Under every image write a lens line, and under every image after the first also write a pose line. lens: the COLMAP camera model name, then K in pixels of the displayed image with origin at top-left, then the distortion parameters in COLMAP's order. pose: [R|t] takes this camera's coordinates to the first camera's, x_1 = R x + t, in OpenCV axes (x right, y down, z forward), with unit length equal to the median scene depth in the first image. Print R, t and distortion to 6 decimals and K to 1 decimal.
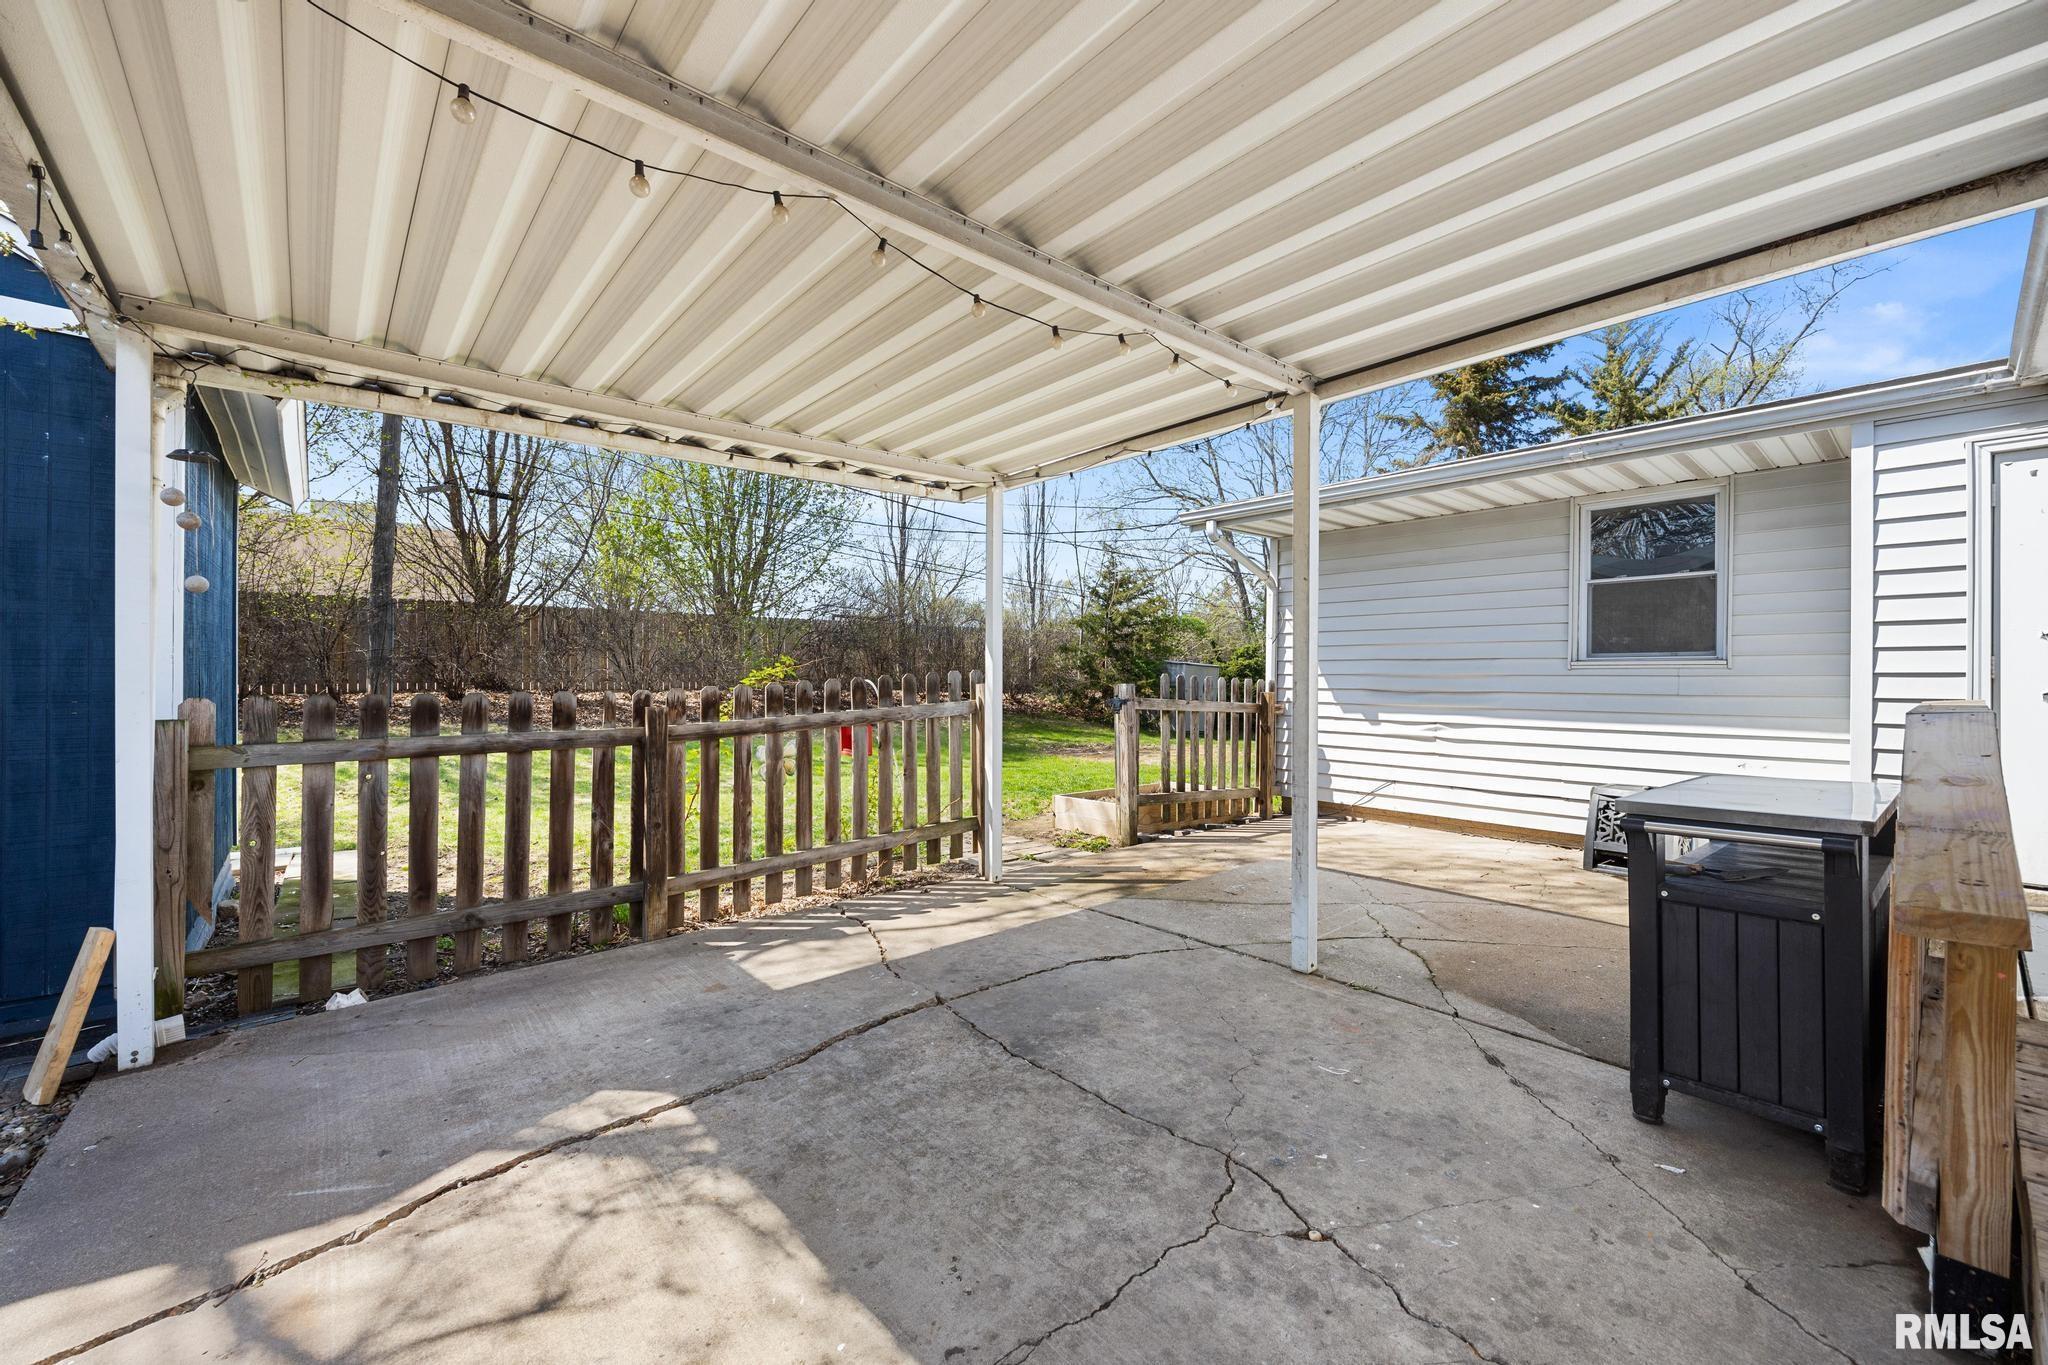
lens RADIAL K [[817.8, 0, 1041.0], [0, 817.8, 675.6], [0, 0, 1]] dist [-0.006856, 0.000116]
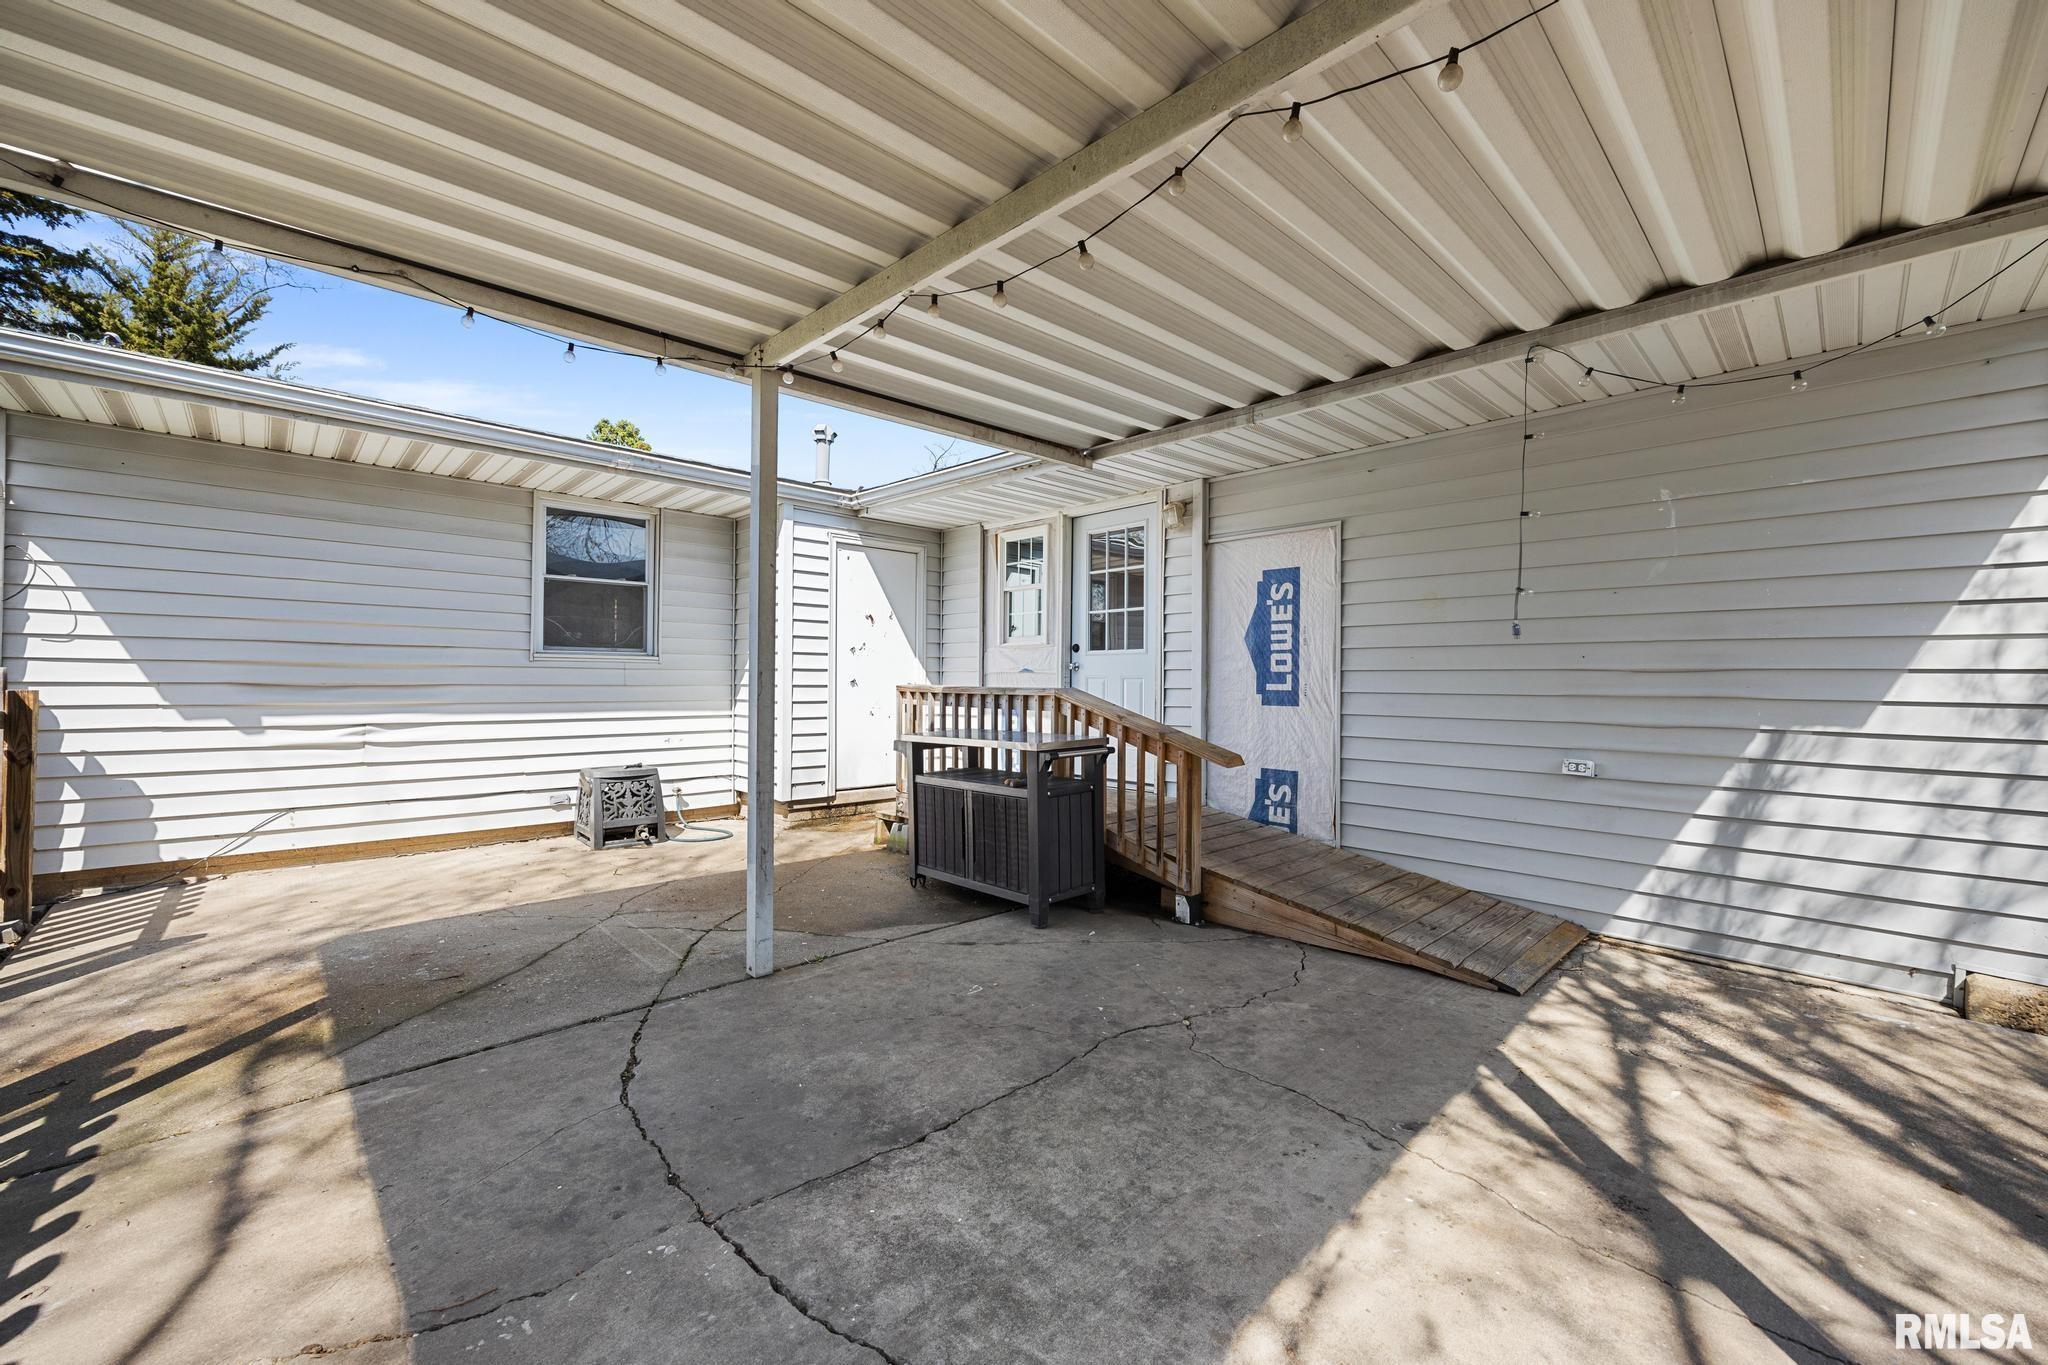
lens RADIAL K [[817.8, 0, 1041.2], [0, 817.8, 686.4], [0, 0, 1]] dist [-0.006856, 0.000116]
pose [[-0.060651, -0.011800, 0.998089, -0.580850], [-0.010438, 0.999883, 0.011187, 0.008433], [-0.998104, -0.009739, -0.060767, 0.656151]]
